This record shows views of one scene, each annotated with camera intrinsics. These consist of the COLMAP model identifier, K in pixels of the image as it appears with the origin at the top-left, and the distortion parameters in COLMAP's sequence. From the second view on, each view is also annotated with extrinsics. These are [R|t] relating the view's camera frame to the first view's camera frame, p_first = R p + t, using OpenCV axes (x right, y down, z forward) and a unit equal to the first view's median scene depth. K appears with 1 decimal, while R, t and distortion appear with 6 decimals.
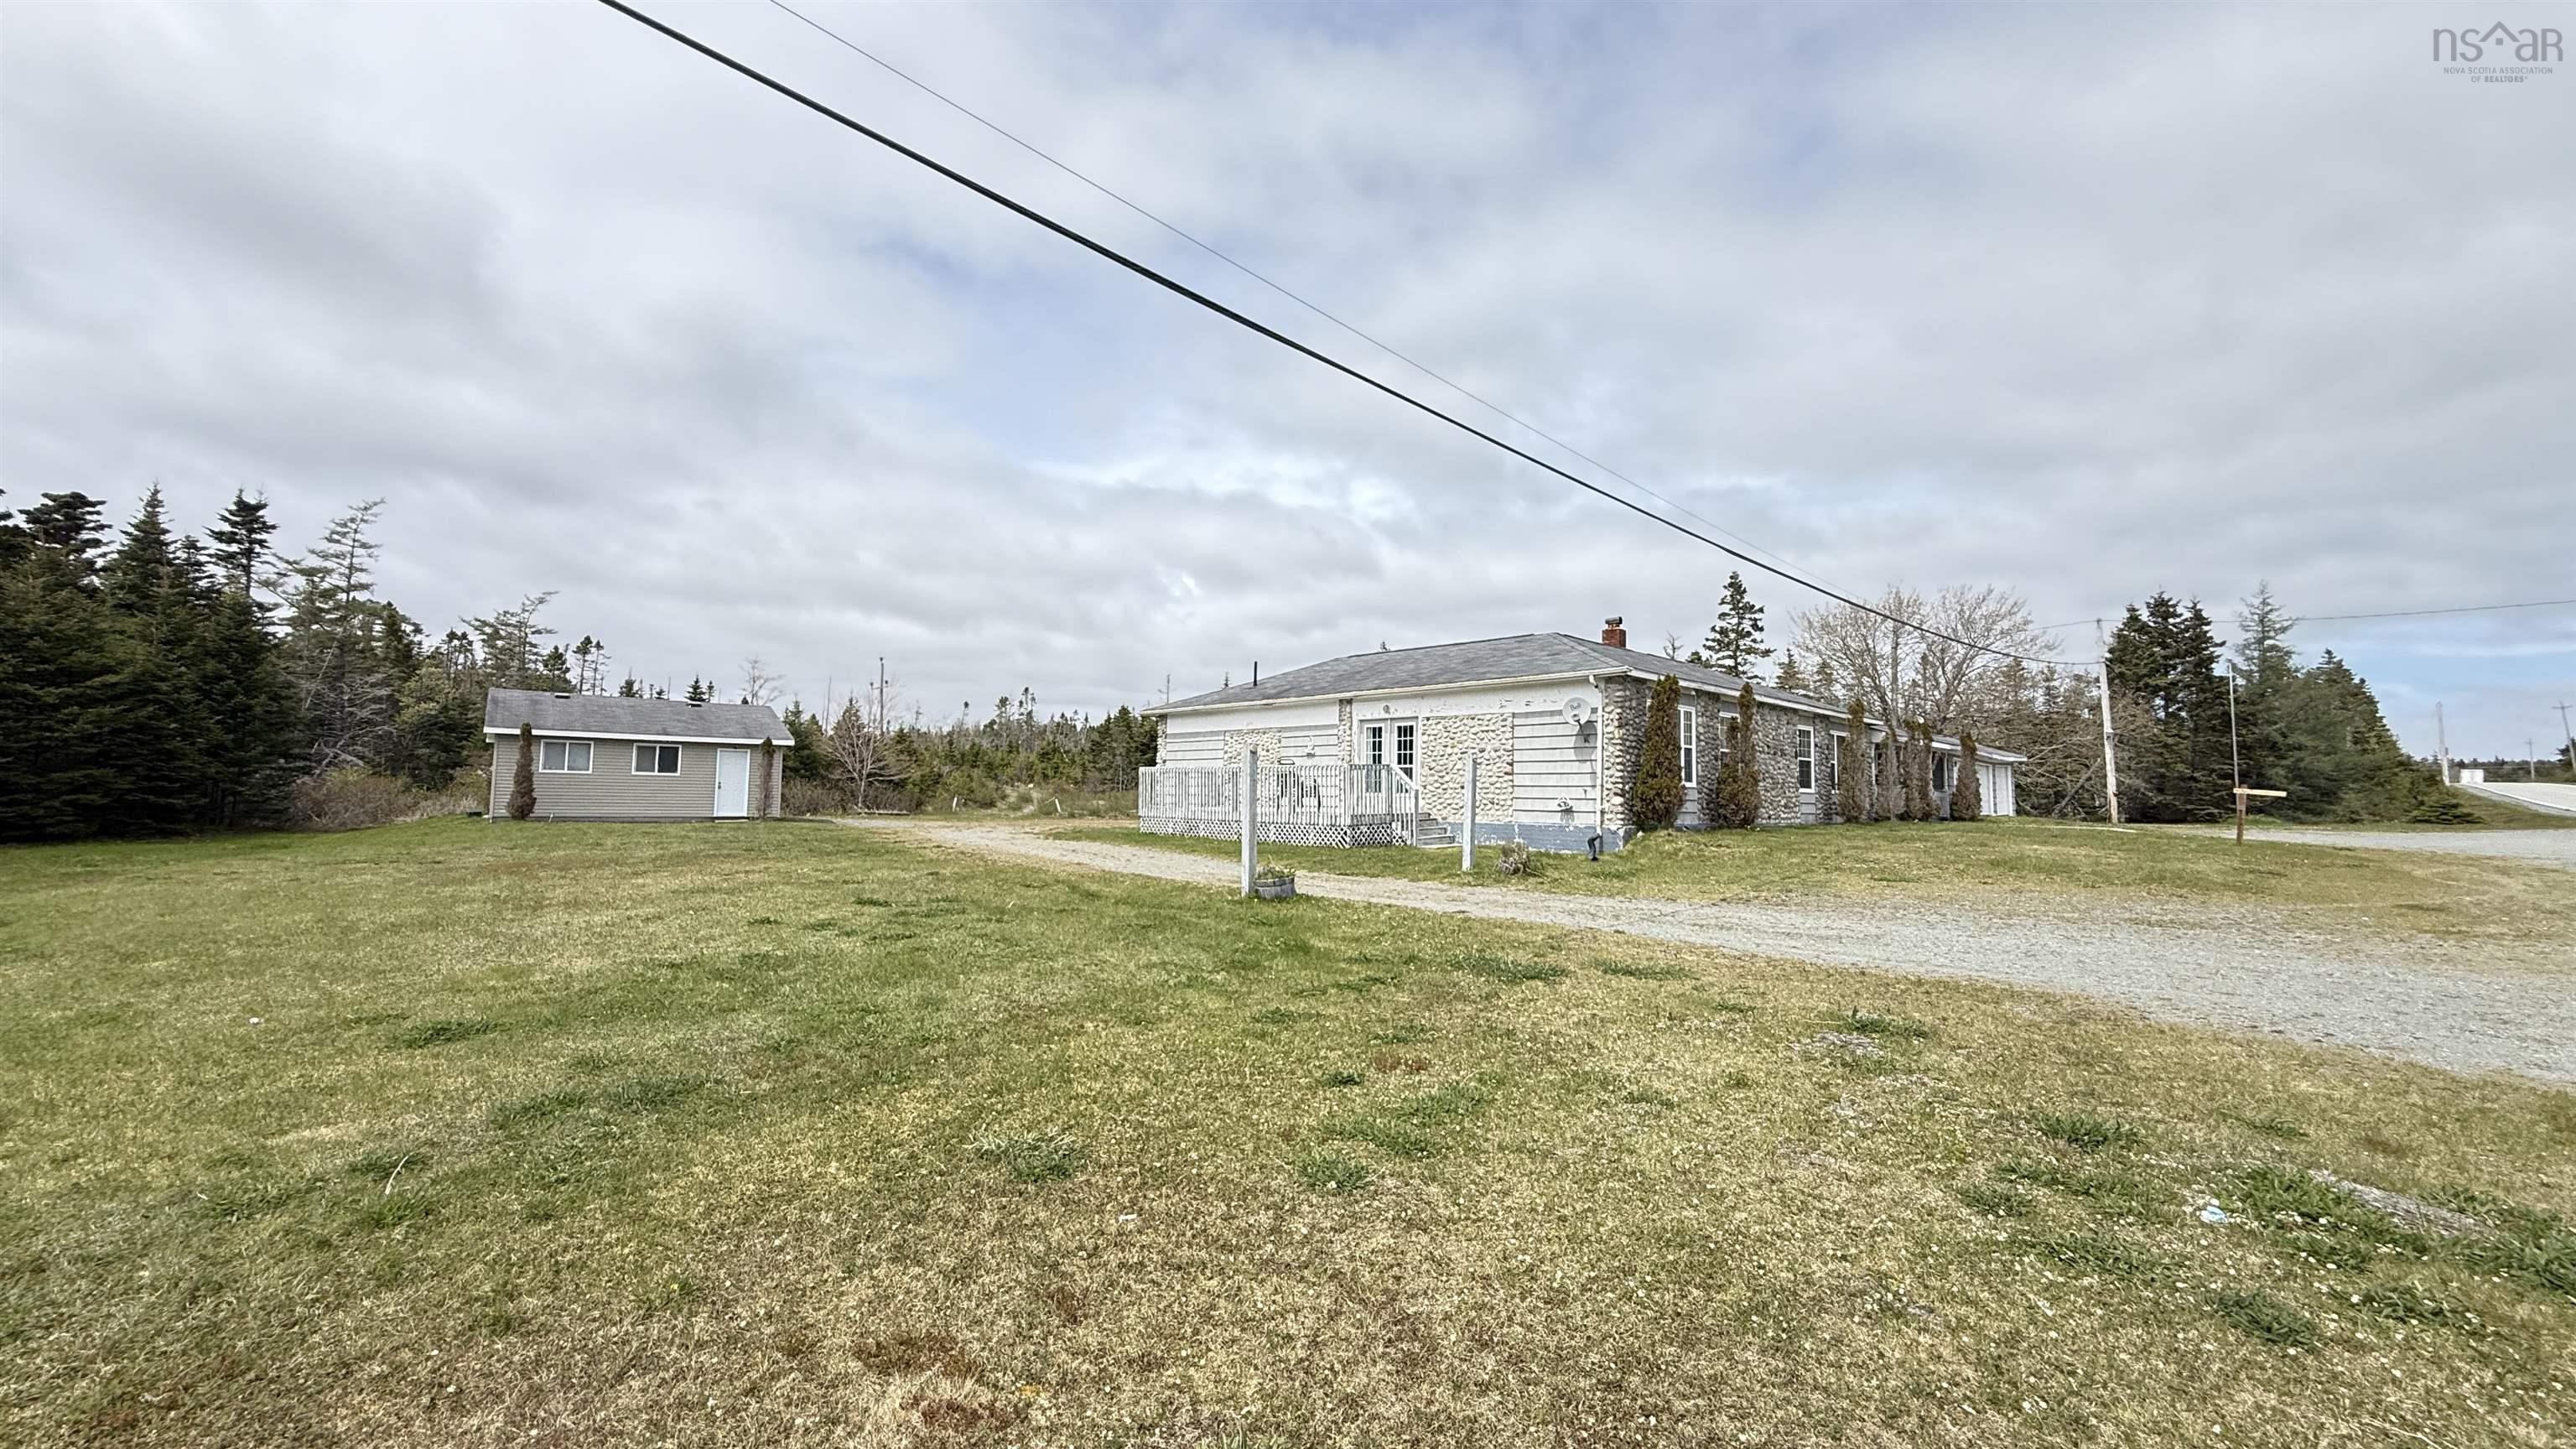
lens RADIAL K [[1022.6, 0, 1278.1], [0, 1022.6, 719.3], [0, 0, 1]] dist [0.000850, 0.001441]
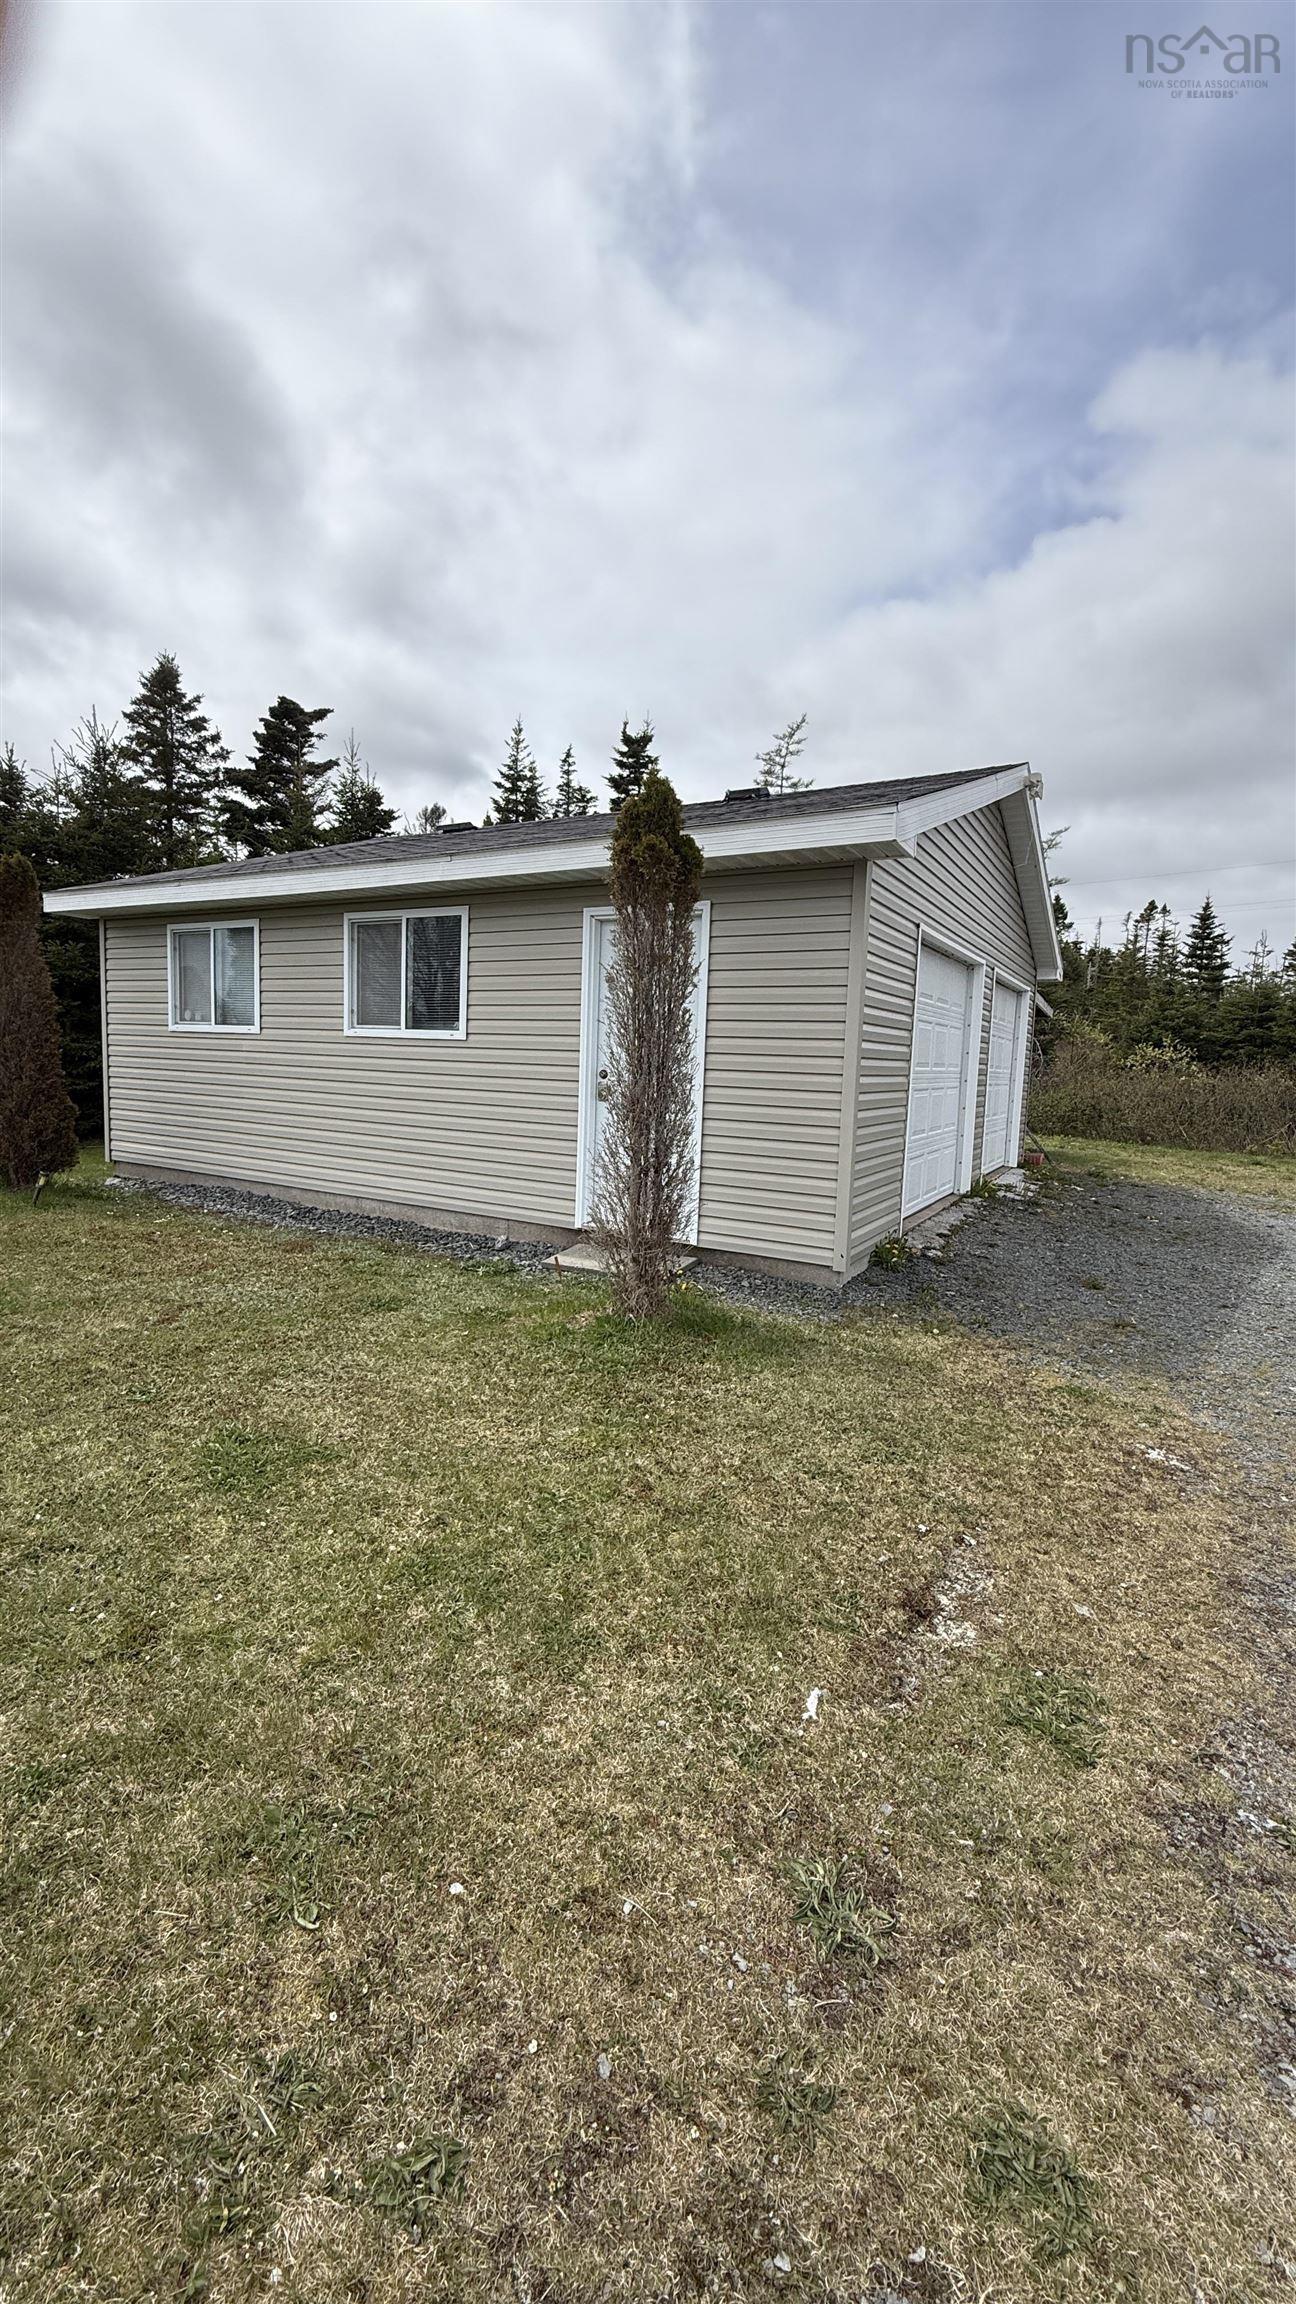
lens RADIAL K [[914.6, 0, 670.2], [0, 914.6, 1165.3], [0, 0, 1]] dist [0.000850, 0.001441]
pose [[0.404706, 0.099494, -0.909018, -0.411589], [0.048749, 0.990303, 0.130094, 0.064621], [0.913147, -0.096963, 0.395931, 1.056025]]
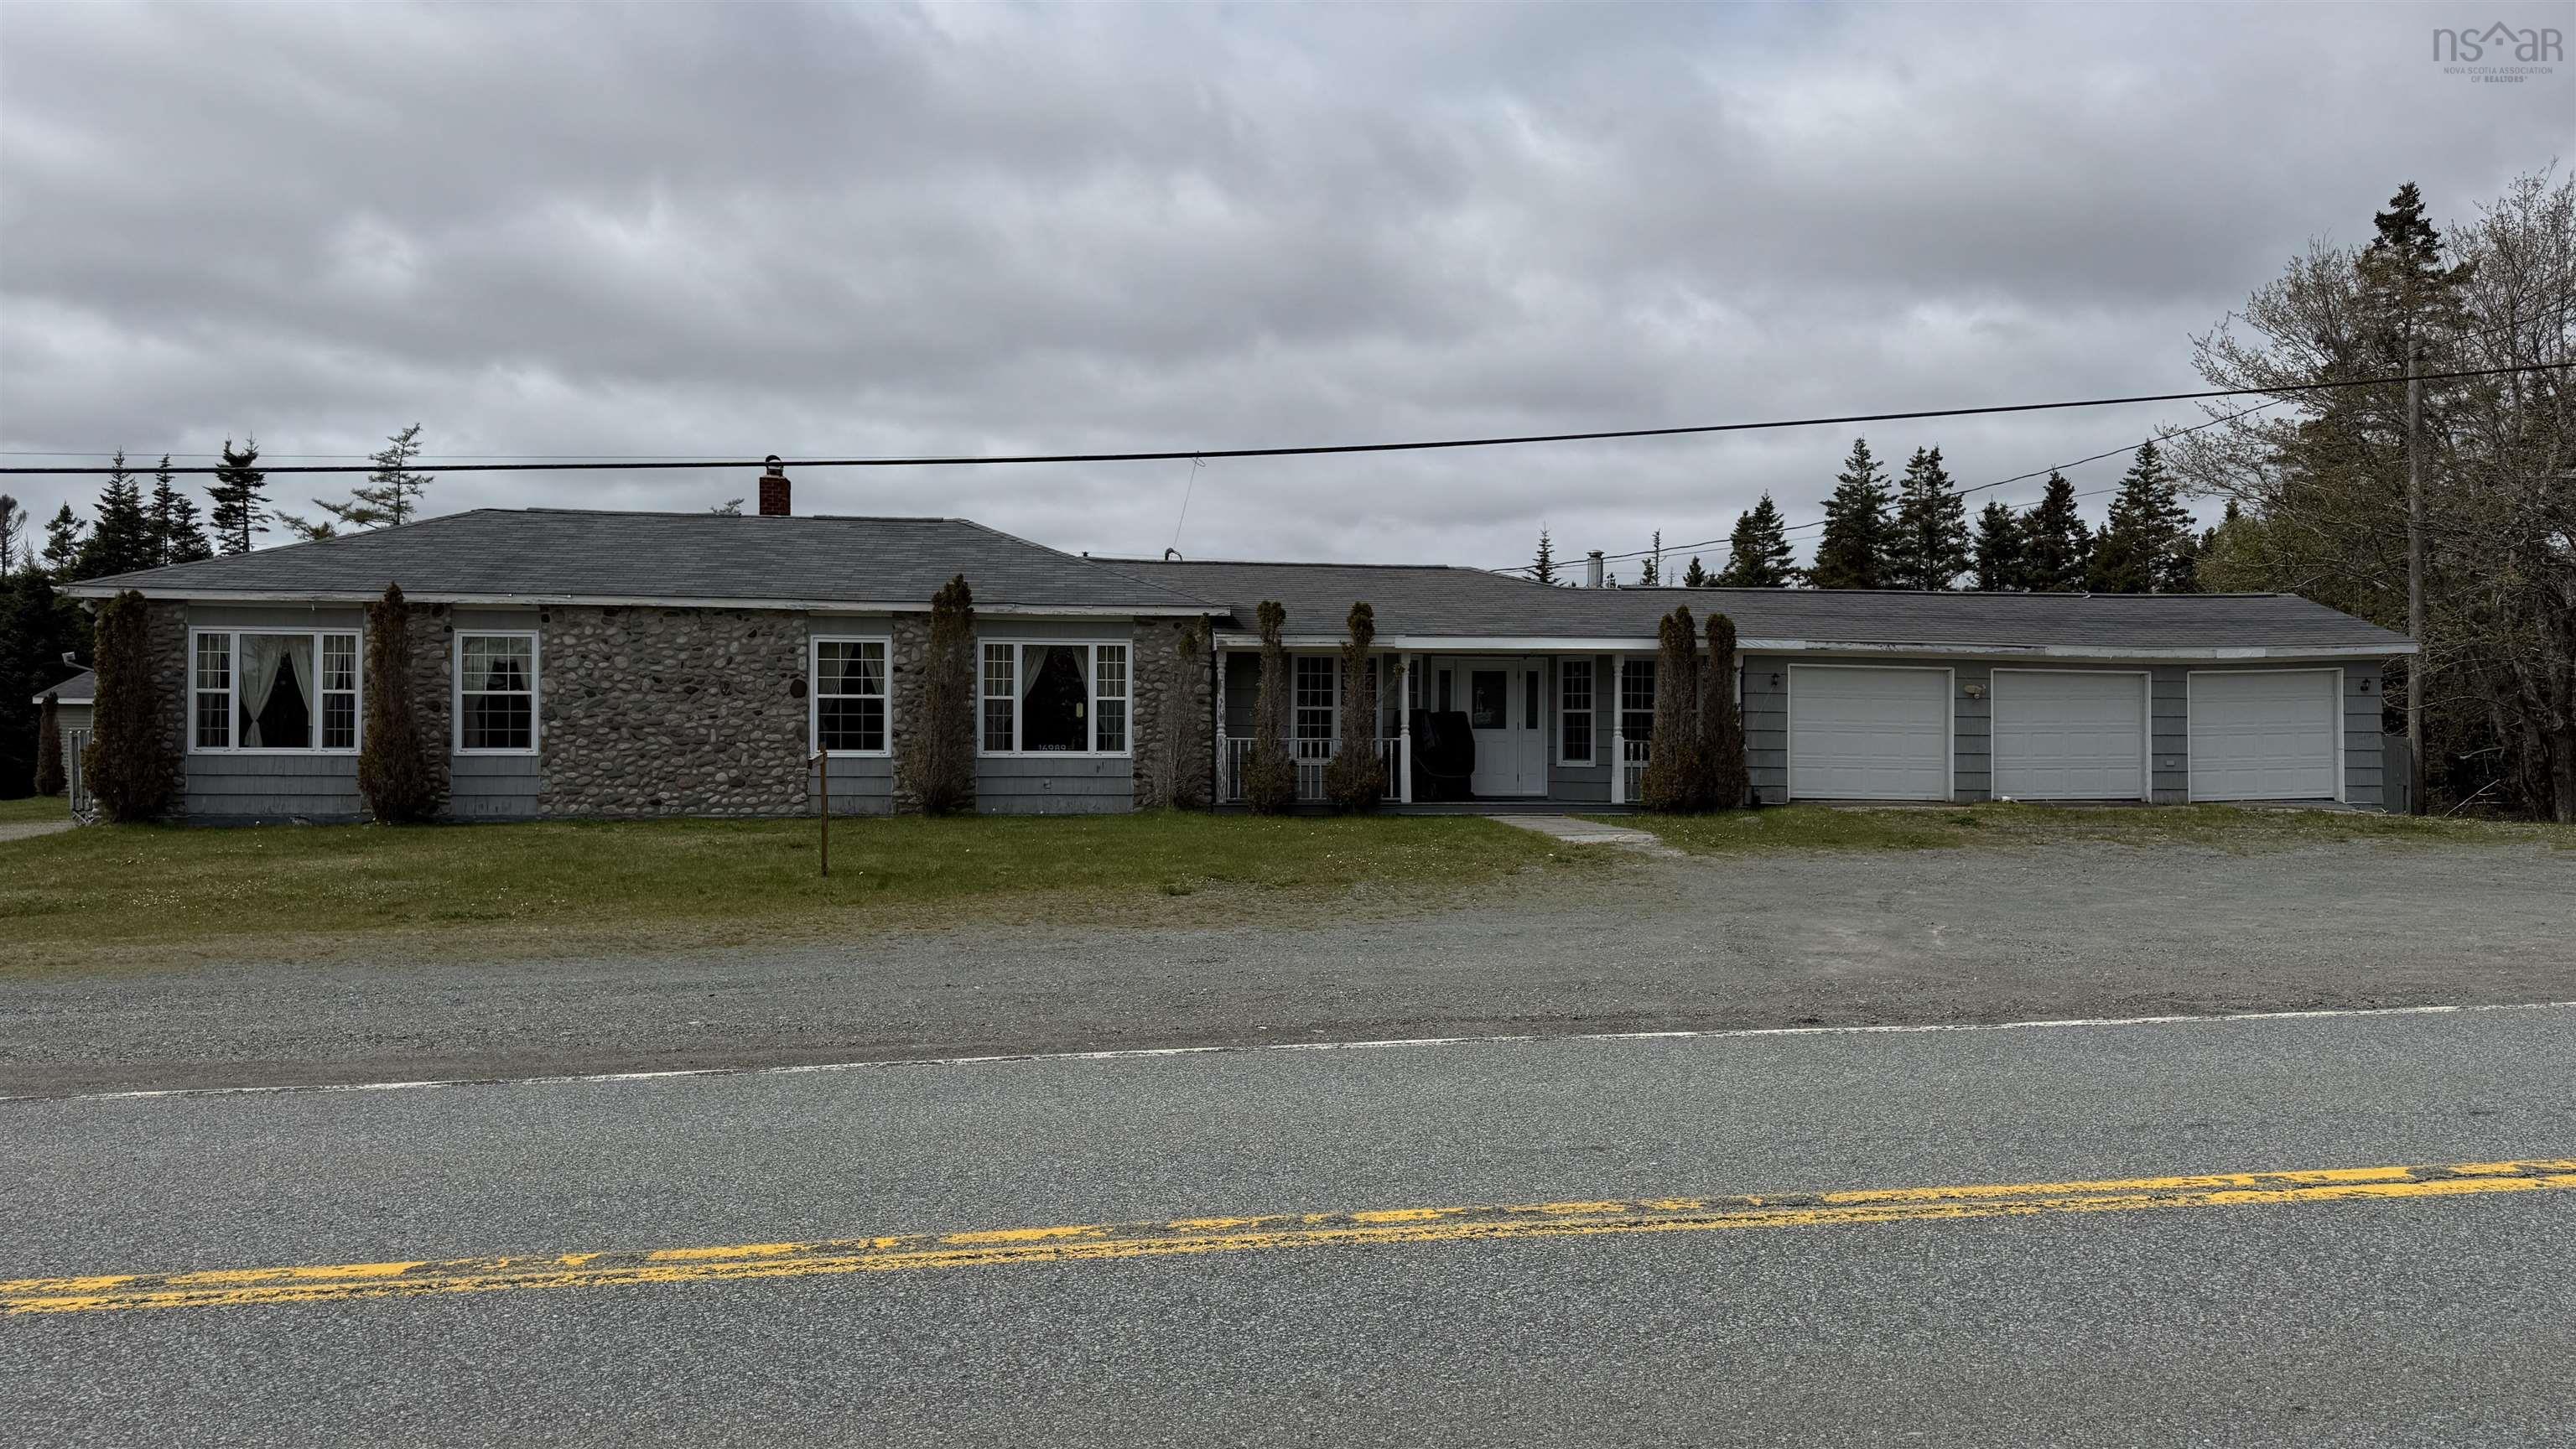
lens RADIAL K [[1794.6, 0, 1300.7], [0, 1794.6, 722.7], [0, 0, 1]] dist [0.087727, -0.077148]
pose [[0.799133, -0.018308, -0.600876, 1.184650], [0.055335, 0.997533, 0.043199, 0.022995], [0.598603, -0.067771, 0.798174, 0.344537]]
